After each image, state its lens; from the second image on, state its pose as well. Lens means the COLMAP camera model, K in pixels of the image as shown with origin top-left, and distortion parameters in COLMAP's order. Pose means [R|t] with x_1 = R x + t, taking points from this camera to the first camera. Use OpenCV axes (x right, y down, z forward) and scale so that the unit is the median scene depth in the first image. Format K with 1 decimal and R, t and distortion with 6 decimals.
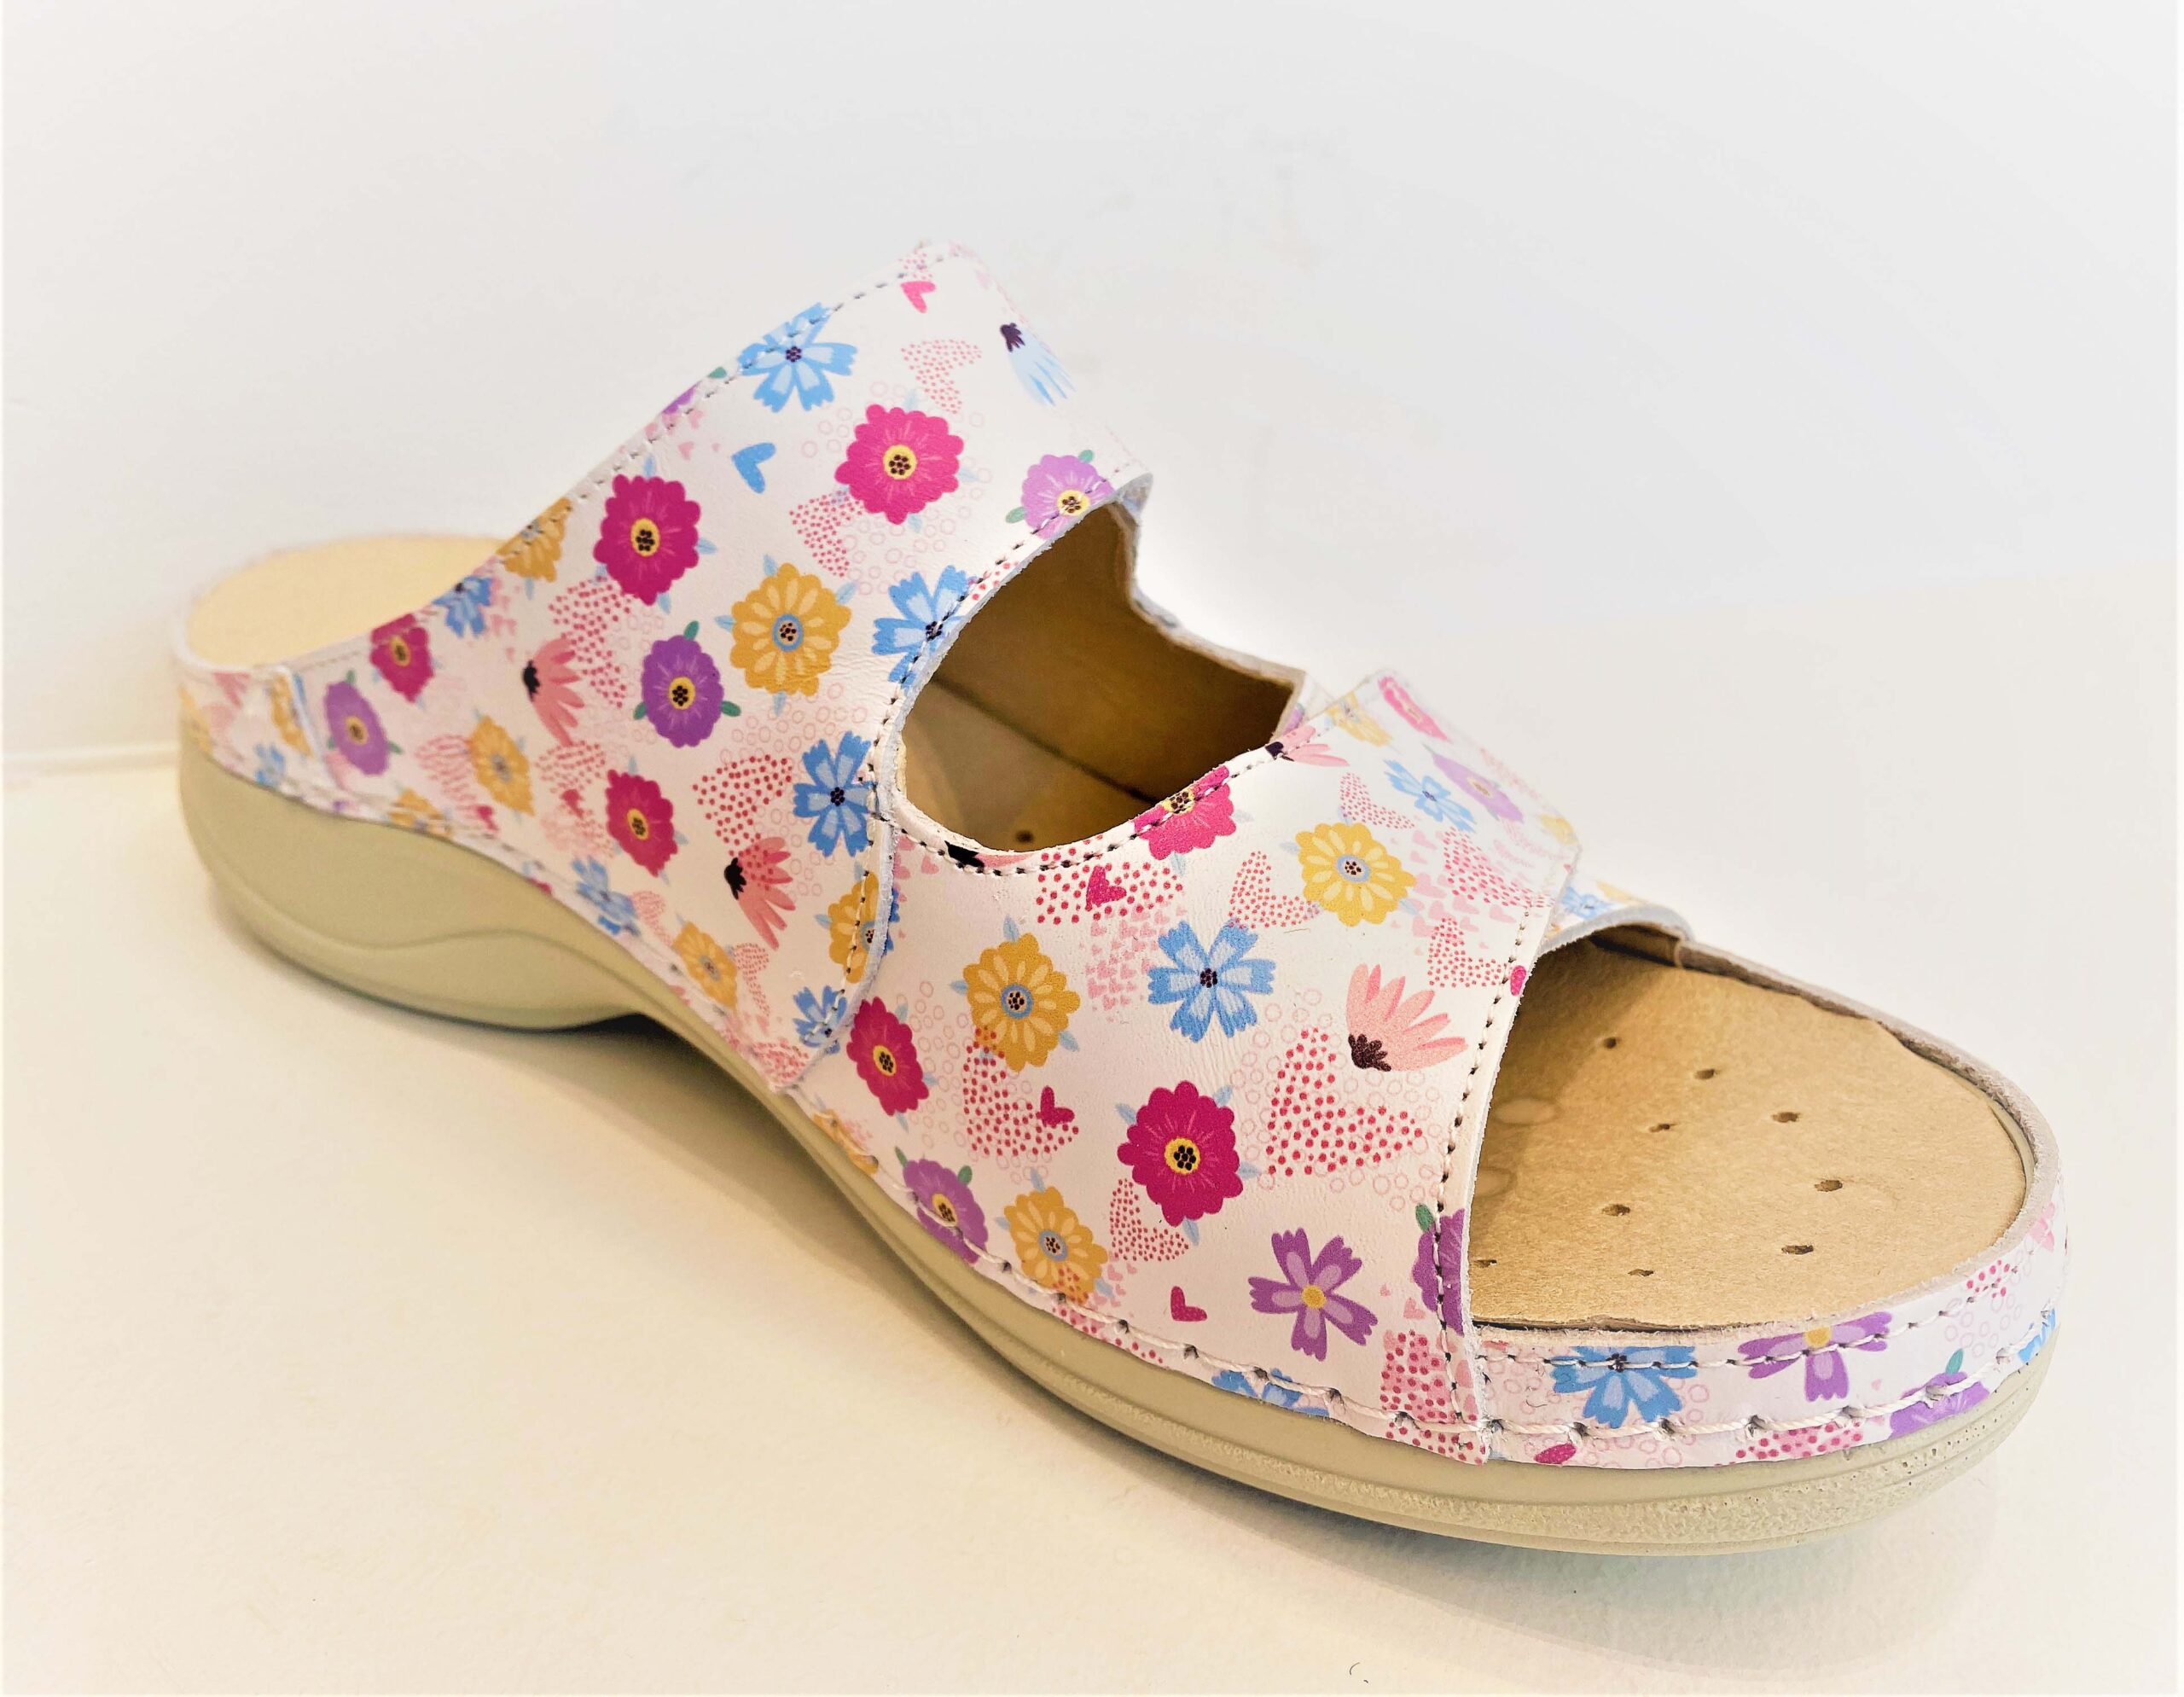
lens RADIAL K [[1731.5, 0, 1092.6], [0, 1731.5, 842.5], [0, 0, 1]] dist [0.004859, 0.000386]
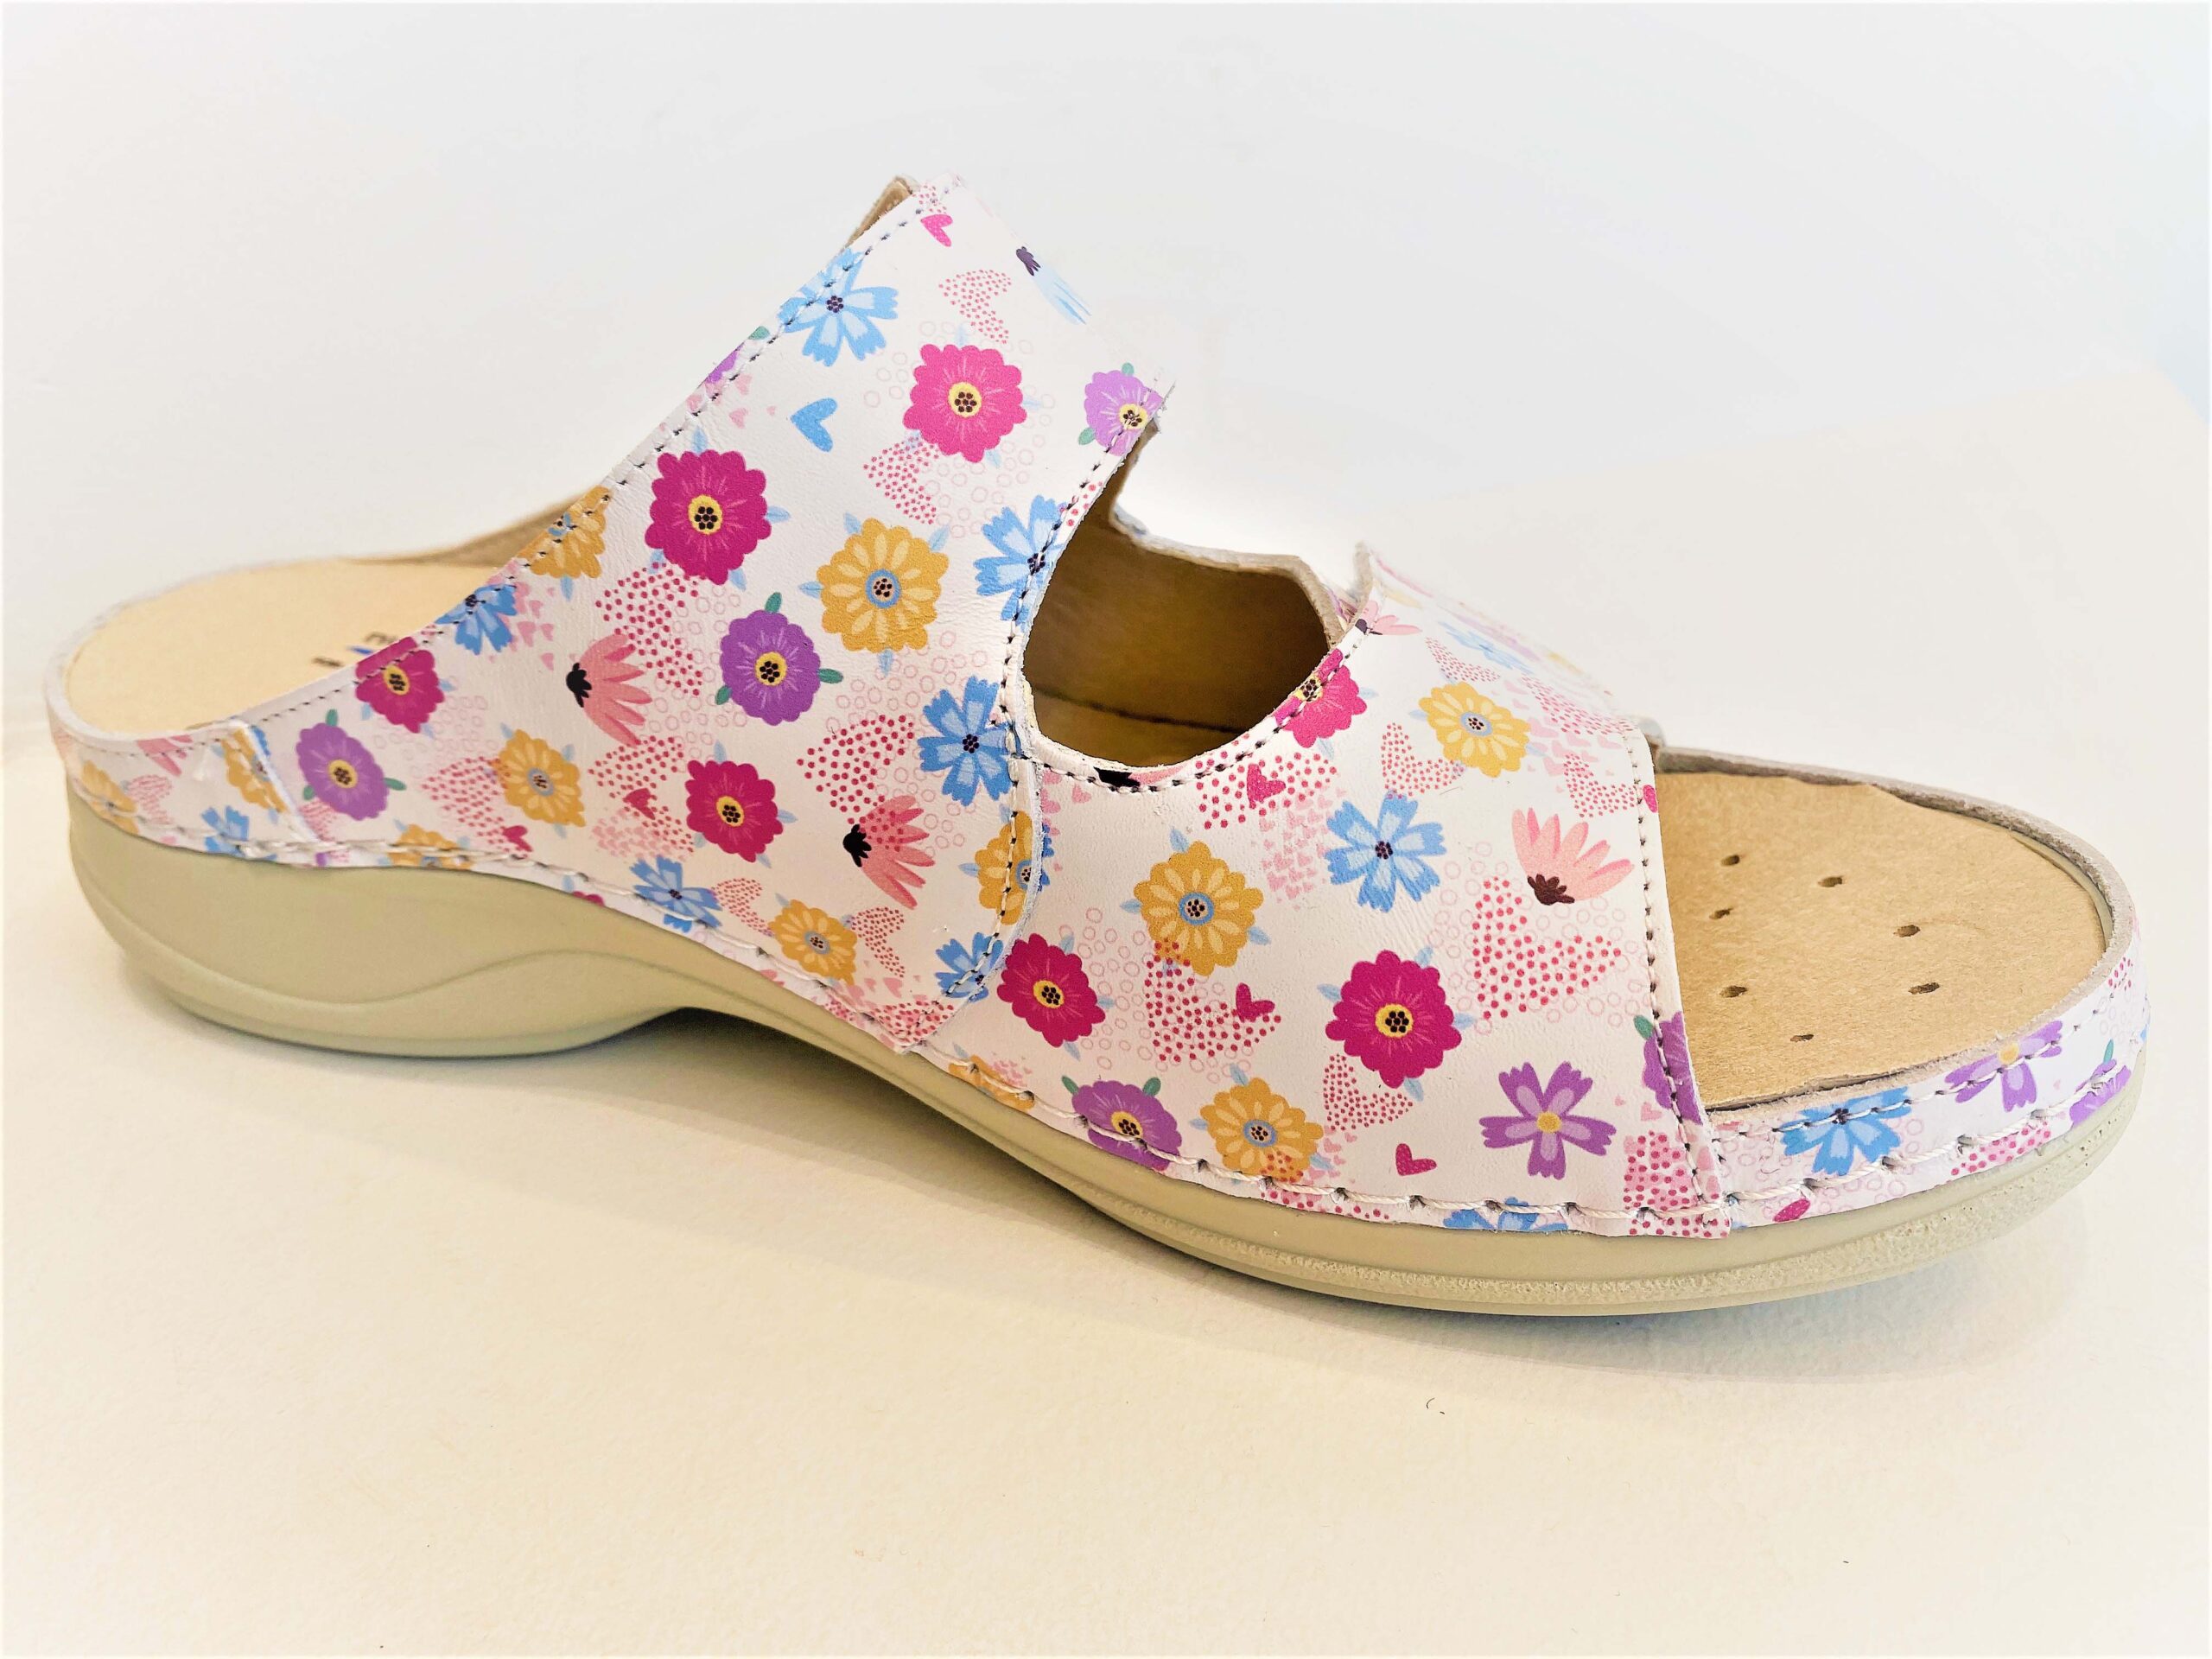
lens RADIAL K [[1674.5, 0, 1105.5], [0, 1674.5, 835.1], [0, 0, 1]] dist [0.004640, -0.009835]
pose [[0.964648, -0.184152, 0.188529, -0.261572], [0.175185, 0.982497, 0.063317, -0.022000], [-0.196889, -0.028051, 0.980024, 0.040255]]
